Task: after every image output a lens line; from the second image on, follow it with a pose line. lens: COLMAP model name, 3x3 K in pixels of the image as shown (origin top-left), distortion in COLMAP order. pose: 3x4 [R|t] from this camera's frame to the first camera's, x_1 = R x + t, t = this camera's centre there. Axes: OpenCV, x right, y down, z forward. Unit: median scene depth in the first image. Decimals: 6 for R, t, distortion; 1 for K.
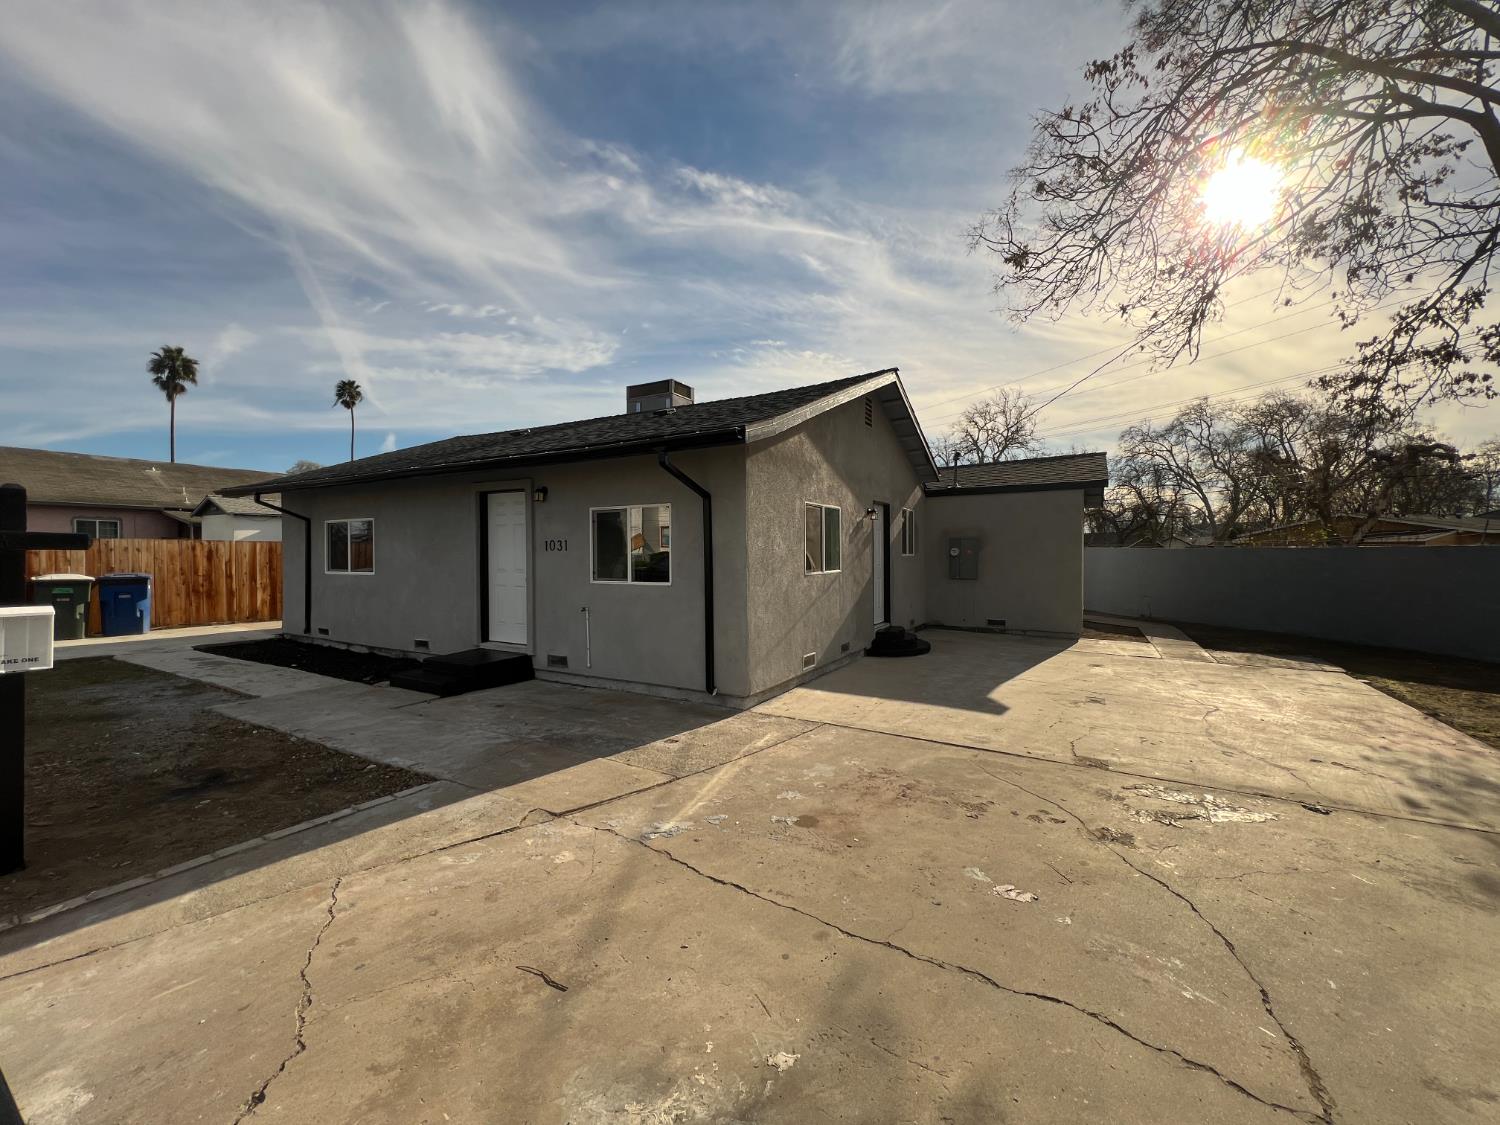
lens RADIAL K [[603.0, 0, 760.3], [0, 603.0, 552.5], [0, 0, 1]] dist [0.000706, 0.000645]
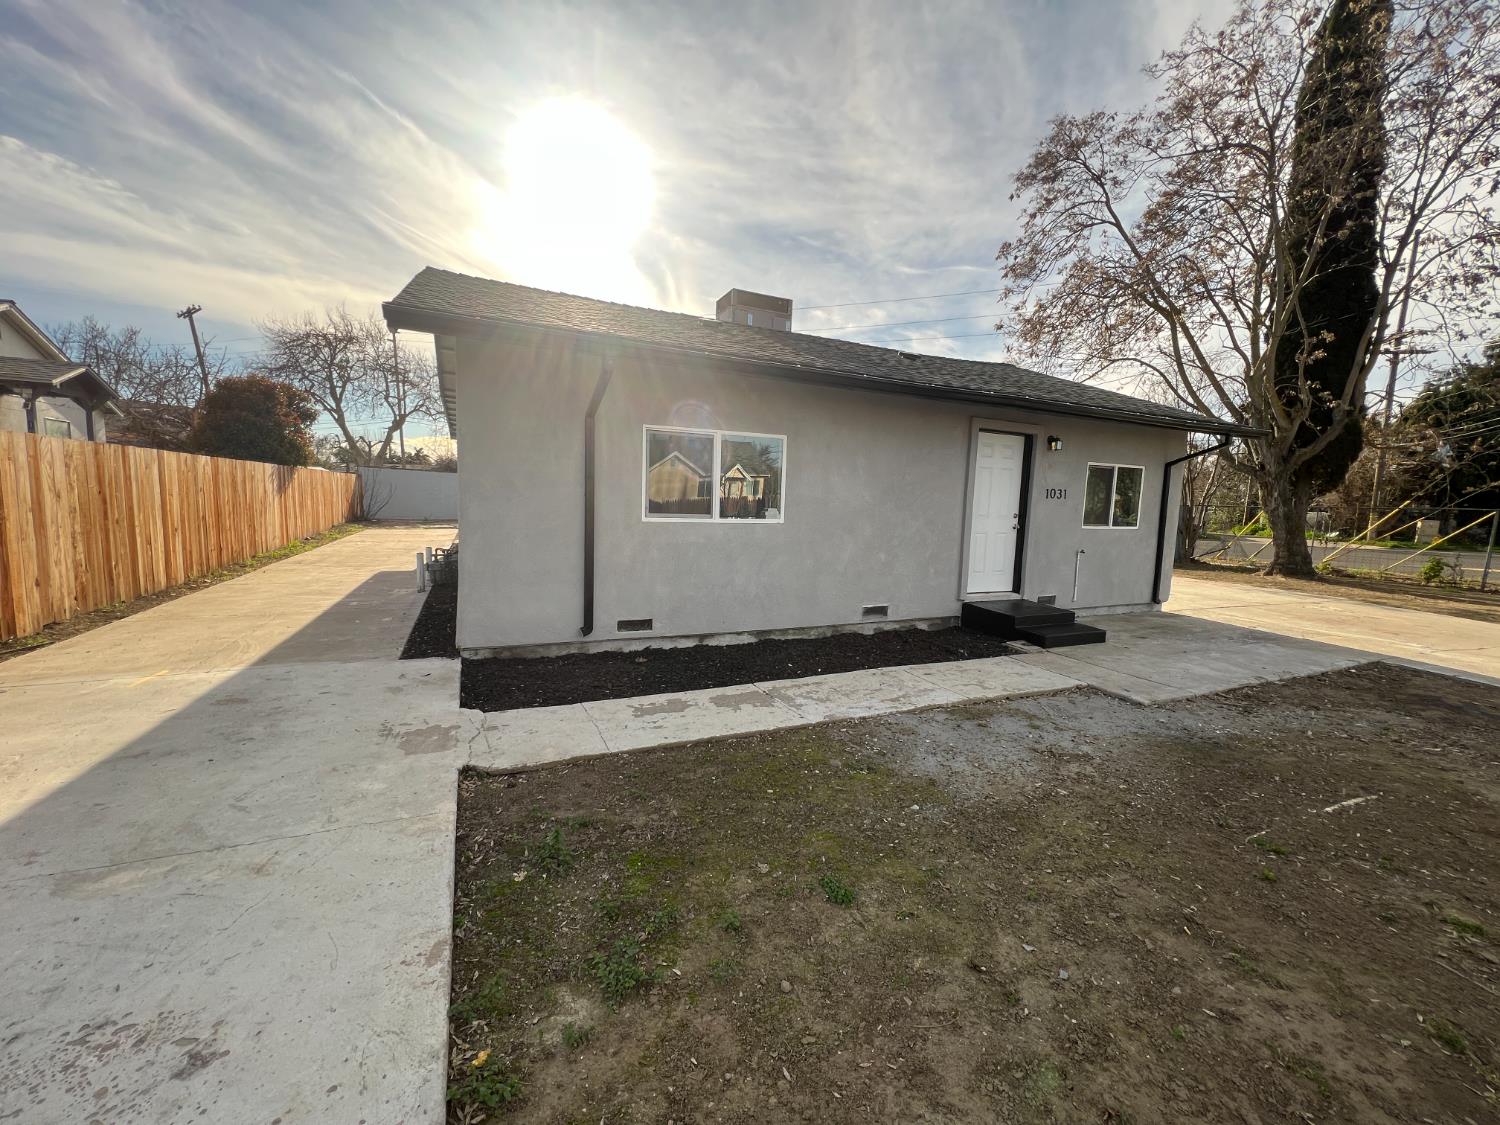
lens RADIAL K [[603.0, 0, 754.0], [0, 603.0, 565.1], [0, 0, 1]] dist [0.000706, 0.000645]
pose [[0.586786, -0.071765, 0.806556, -1.254879], [-0.033439, 0.993068, 0.112689, 0.008541], [-0.809051, -0.093095, 0.580318, 0.661844]]
